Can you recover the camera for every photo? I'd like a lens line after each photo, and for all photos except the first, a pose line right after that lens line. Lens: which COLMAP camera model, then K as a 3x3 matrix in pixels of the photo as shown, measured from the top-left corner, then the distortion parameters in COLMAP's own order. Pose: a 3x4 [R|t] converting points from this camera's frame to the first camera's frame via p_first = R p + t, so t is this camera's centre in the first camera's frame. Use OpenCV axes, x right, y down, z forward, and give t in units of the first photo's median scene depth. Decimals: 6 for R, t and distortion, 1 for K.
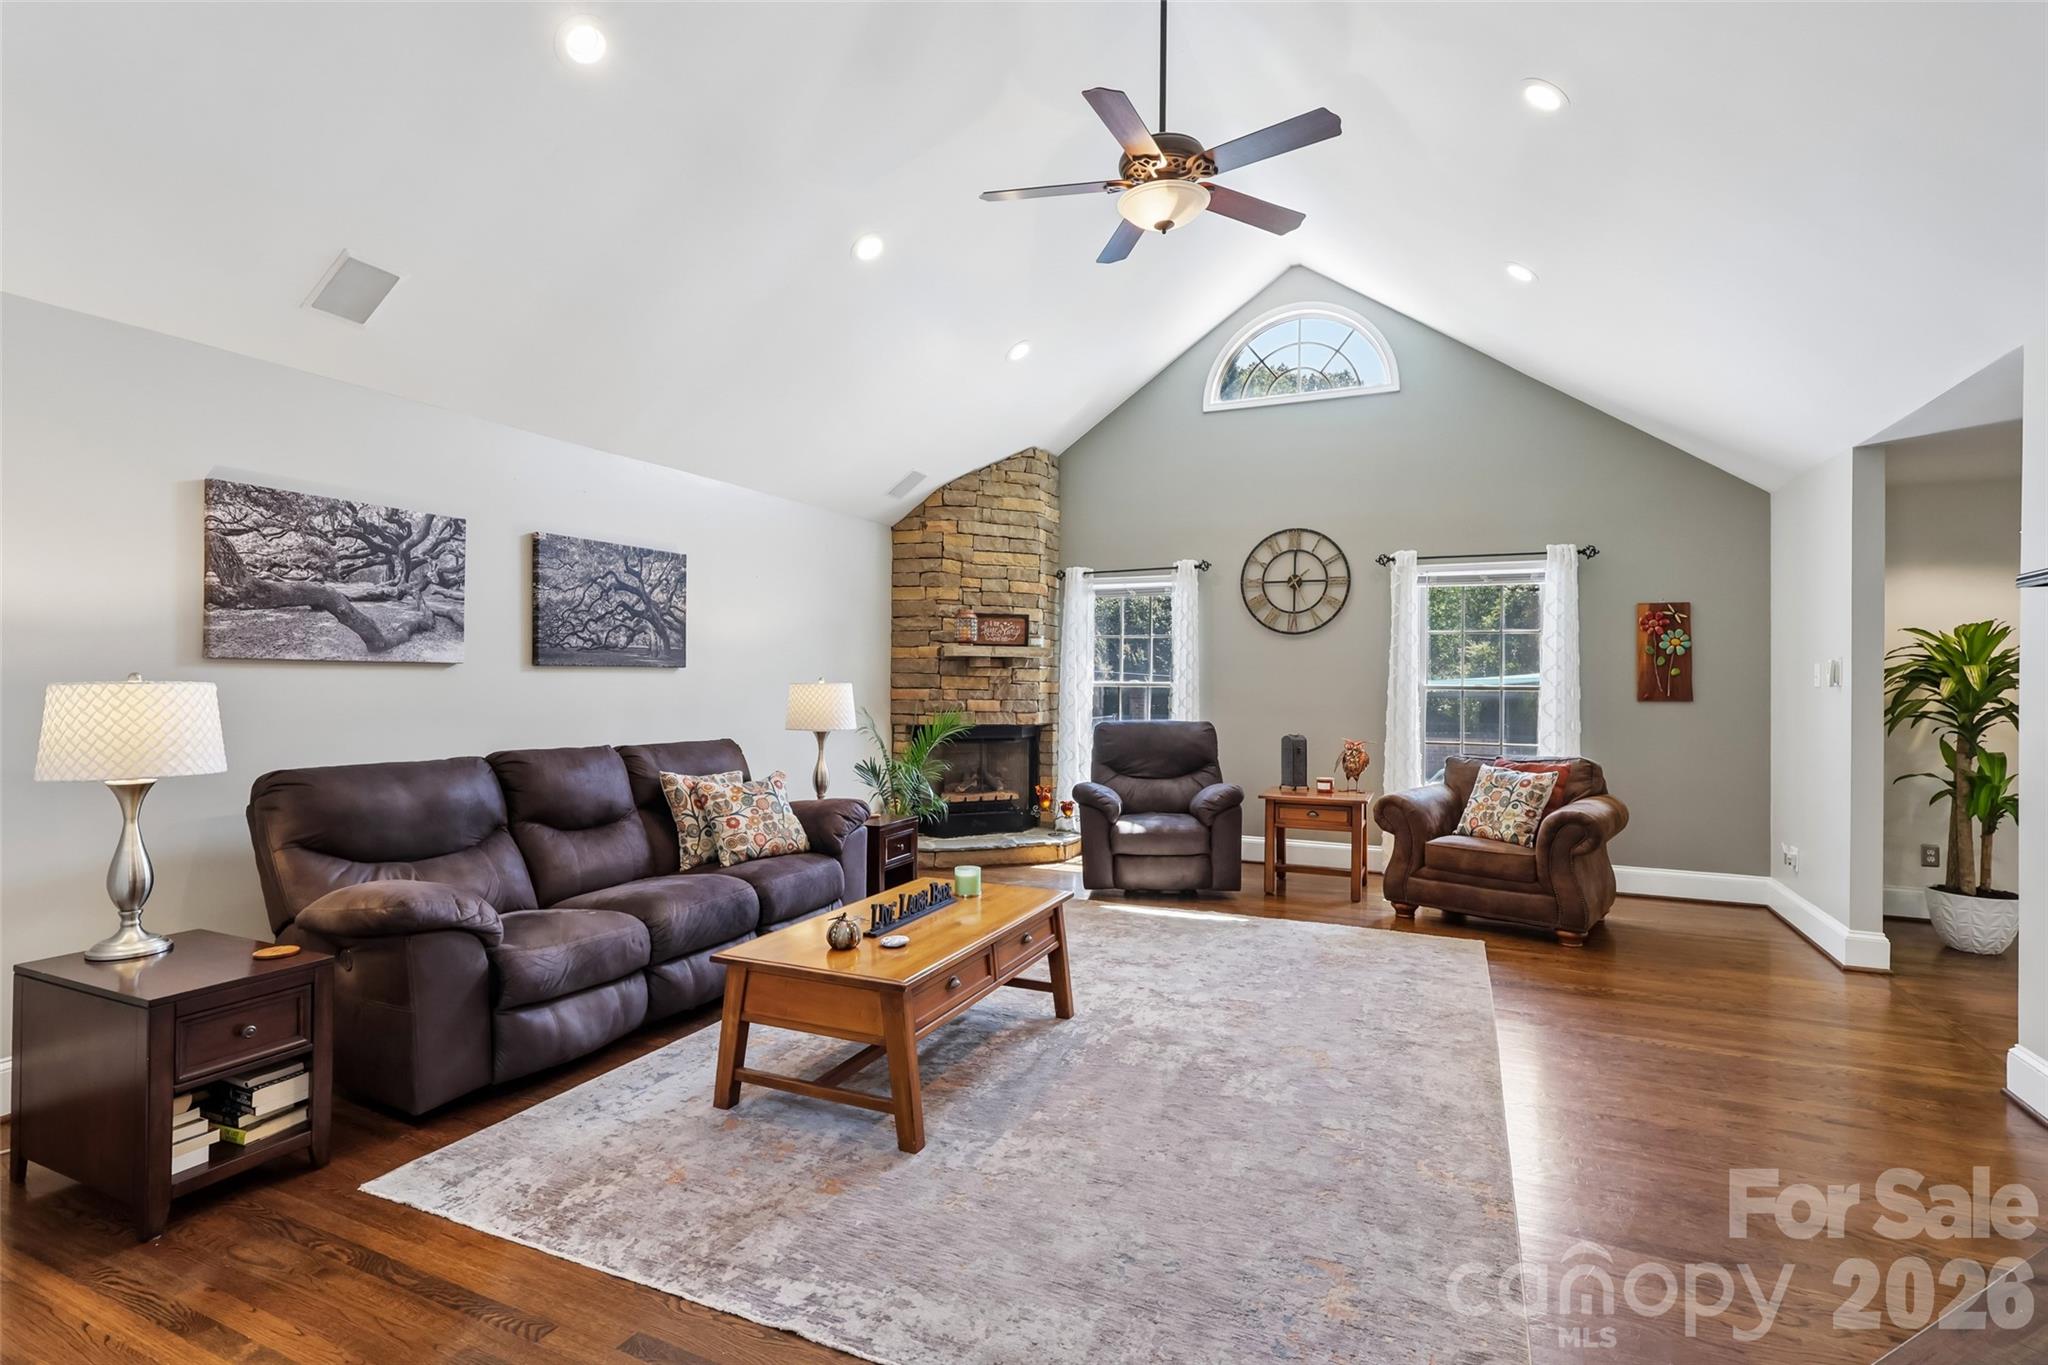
lens RADIAL K [[957.9, 0, 1024.0], [0, 957.9, 682.5], [0, 0, 1]] dist [-0.000394, 0.000053]
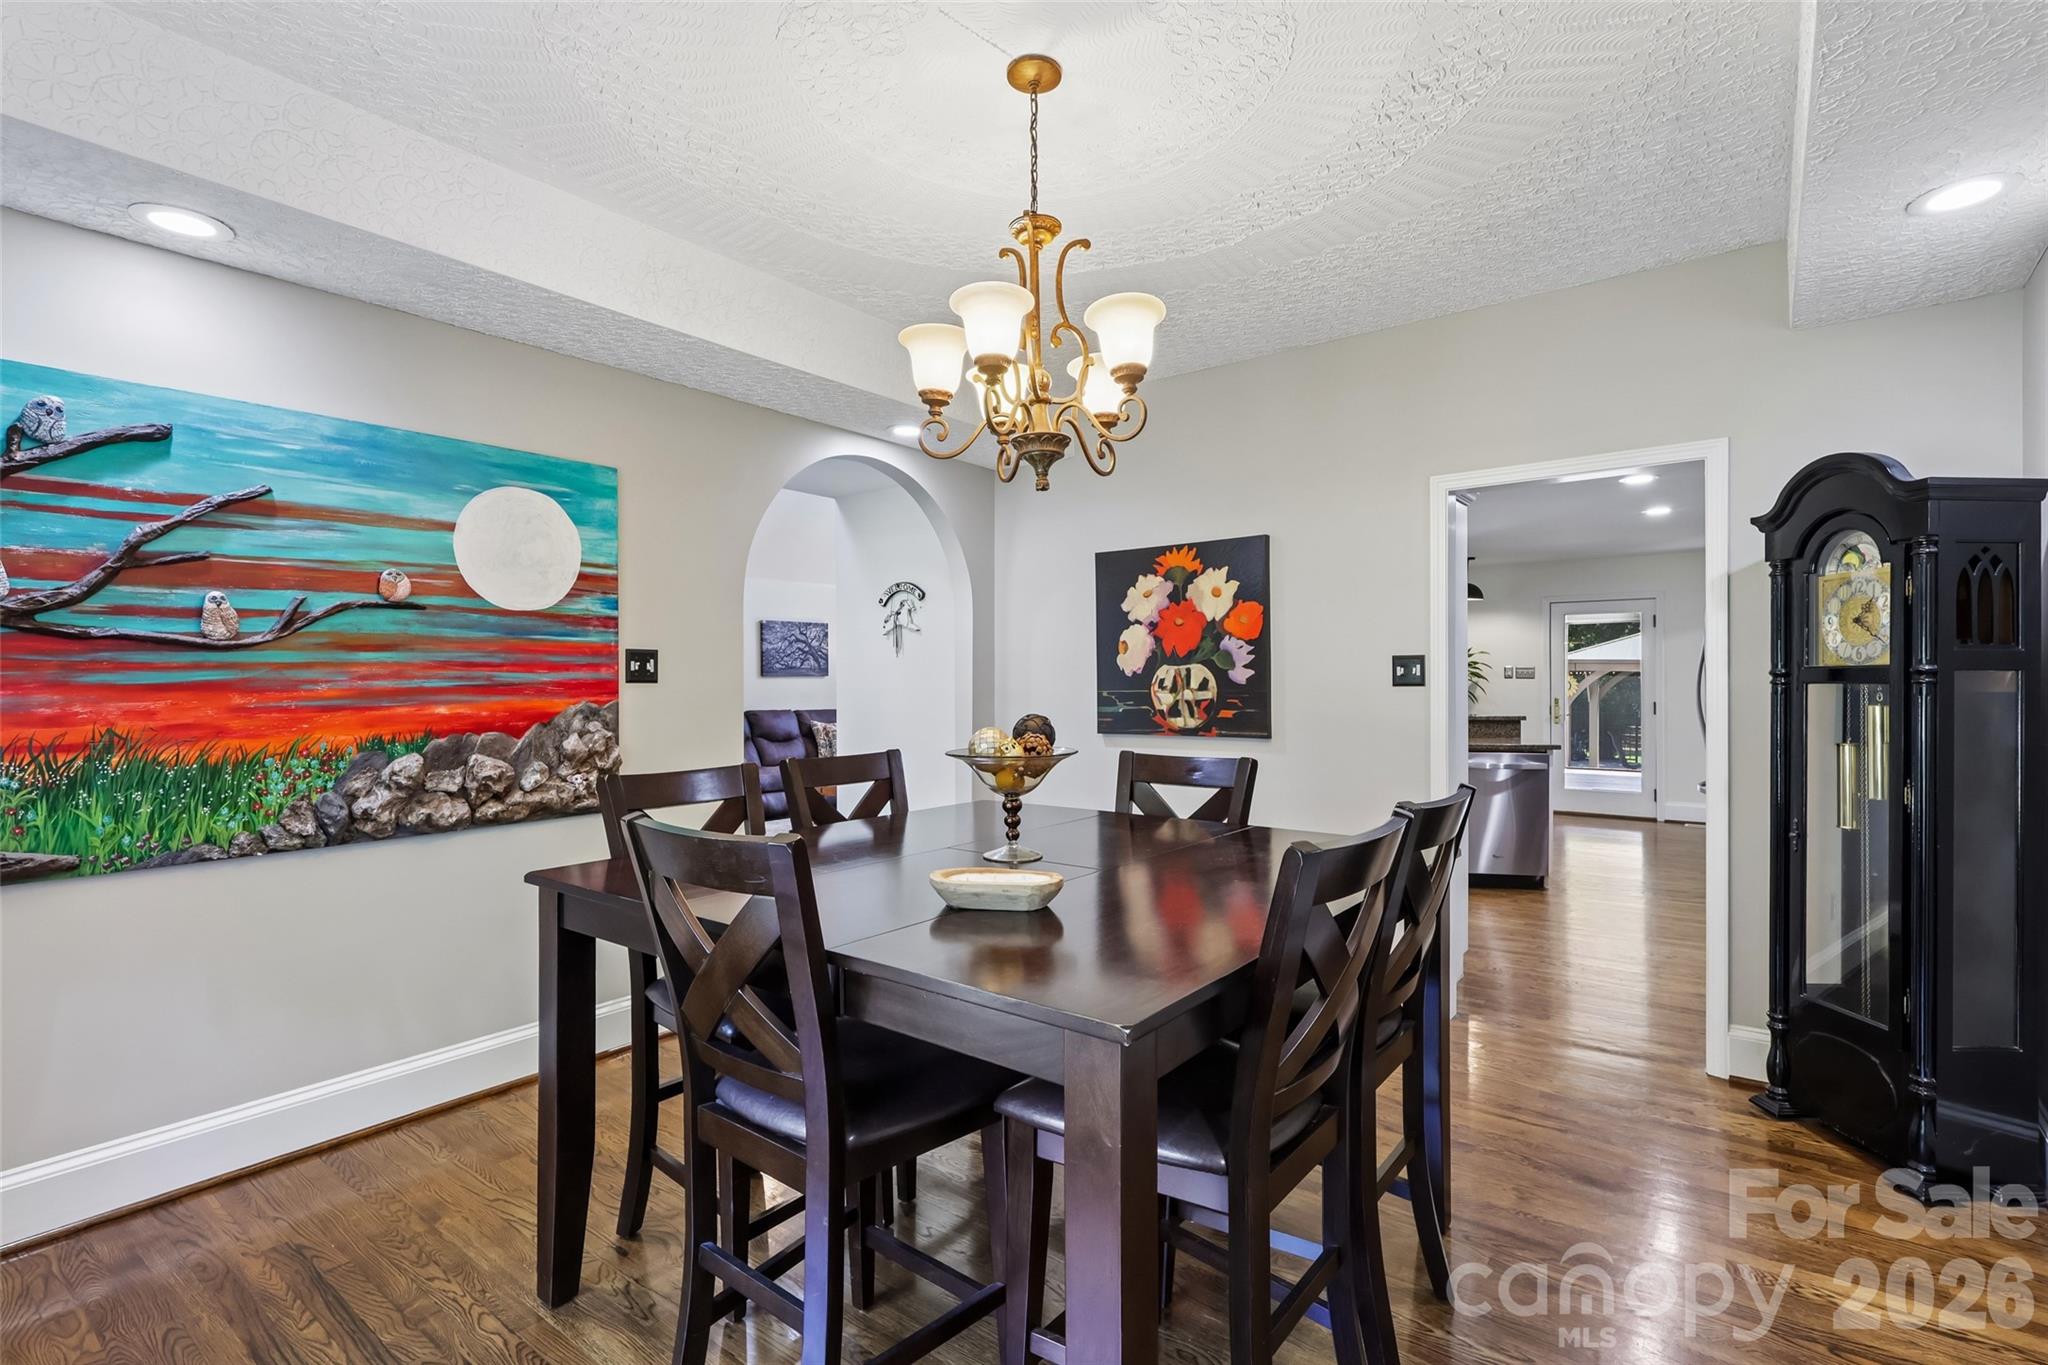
lens RADIAL K [[958.6, 0, 1031.7], [0, 958.6, 688.4], [0, 0, 1]] dist [0.003660, 0.000430]
pose [[0.976078, -0.008284, -0.217263, 0.703455], [0.009655, 0.999940, 0.005249, 0.006355], [0.217207, -0.007221, 0.976099, -1.256502]]
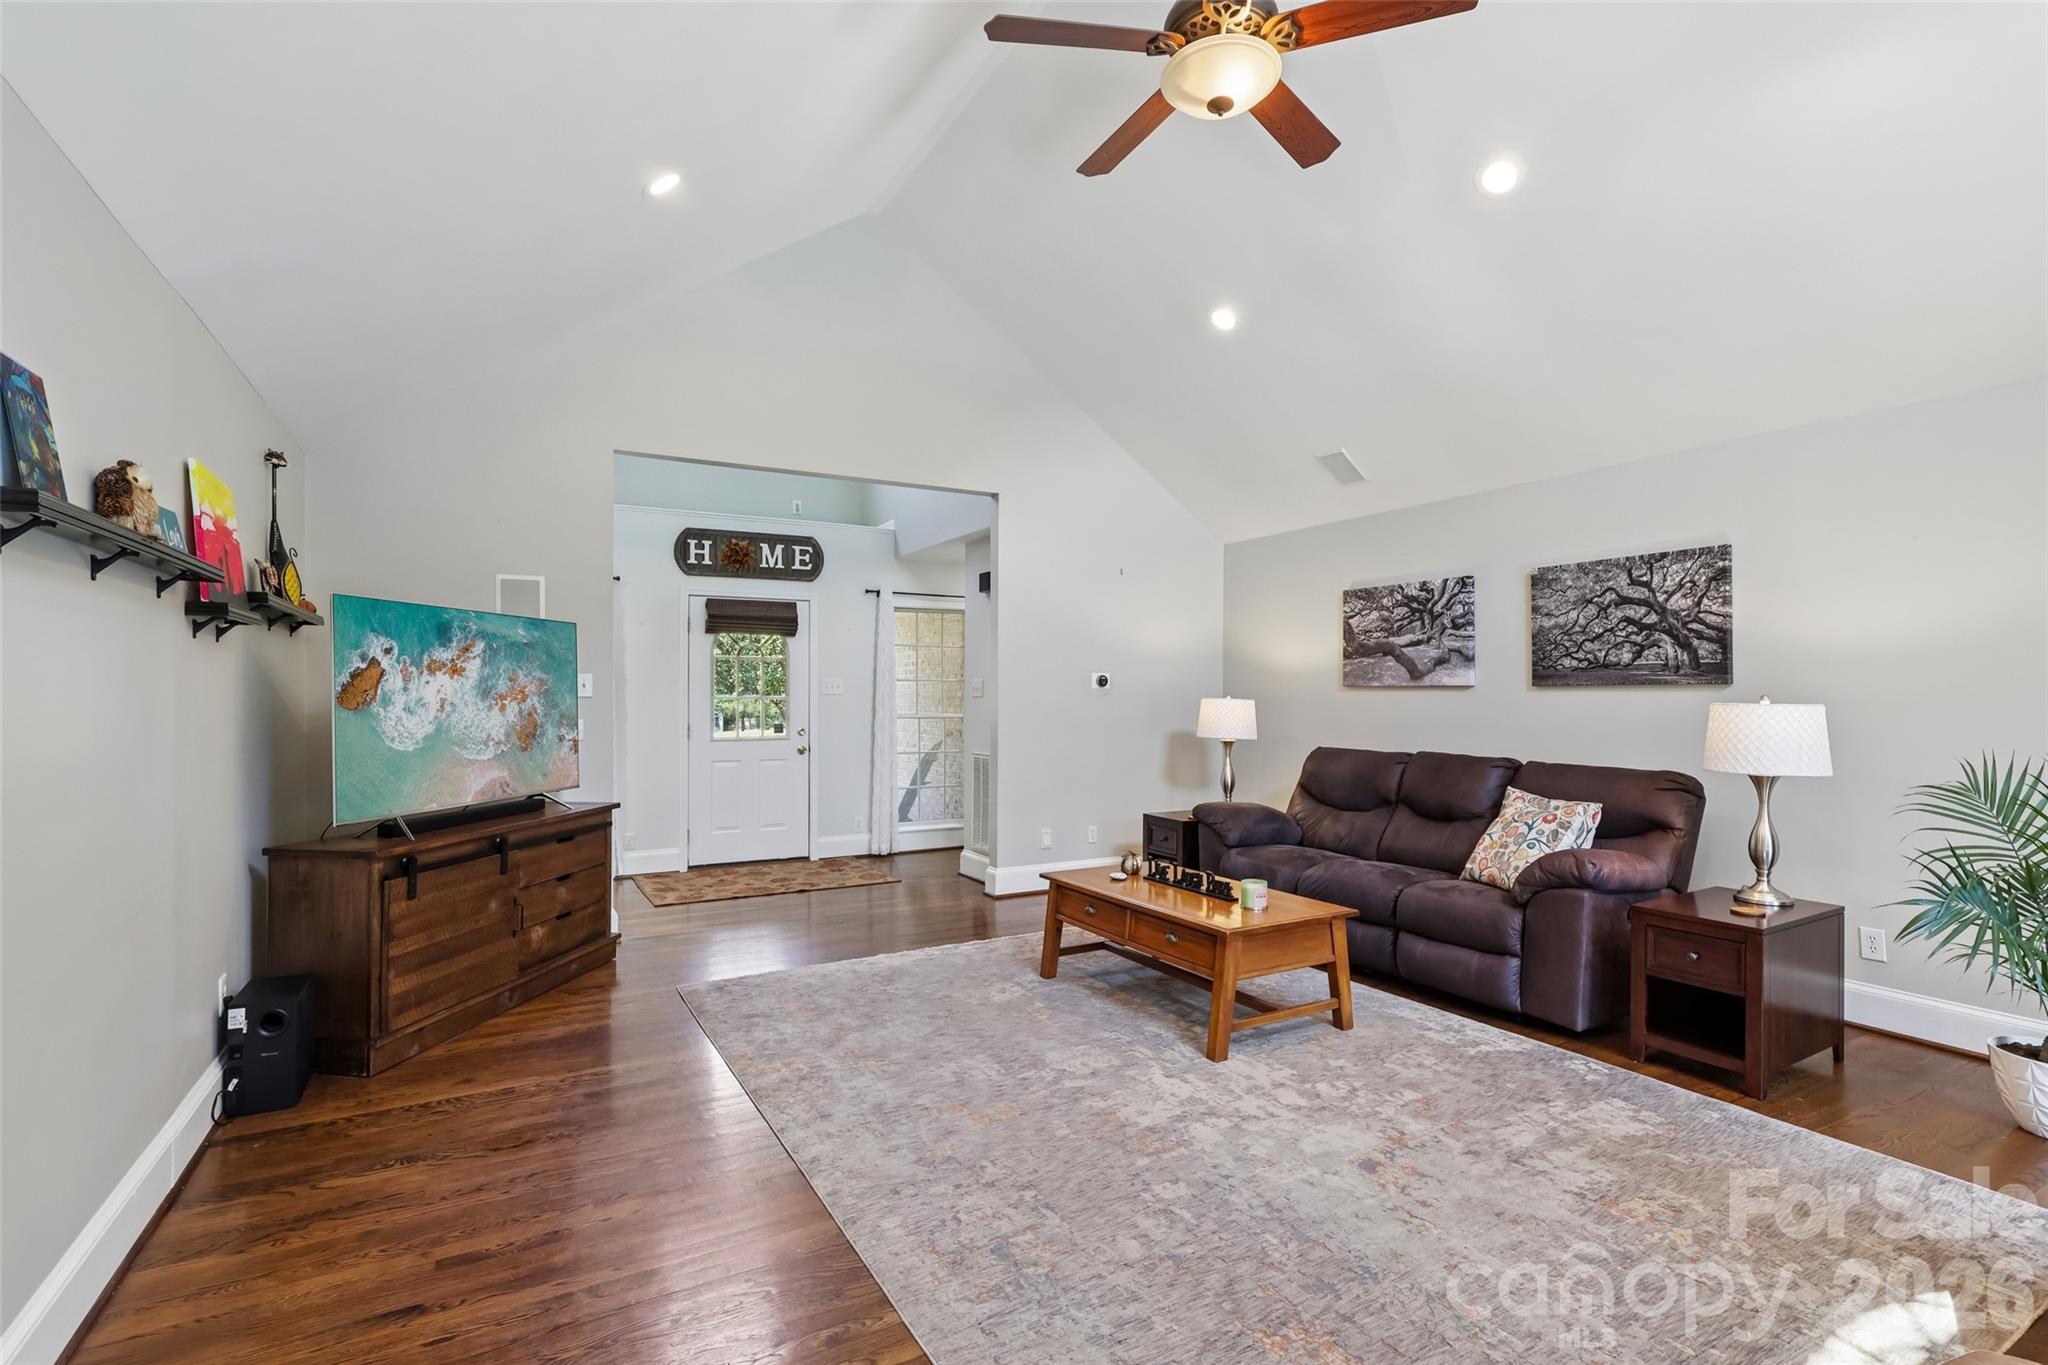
lens RADIAL K [[958.6, 0, 1031.7], [0, 958.6, 688.4], [0, 0, 1]] dist [0.003660, 0.000430]
pose [[-0.575797, -0.010116, -0.817530, 0.817774], [-0.006501, 0.999948, -0.007795, -0.002216], [0.817567, 0.000827, -0.575833, 1.249101]]
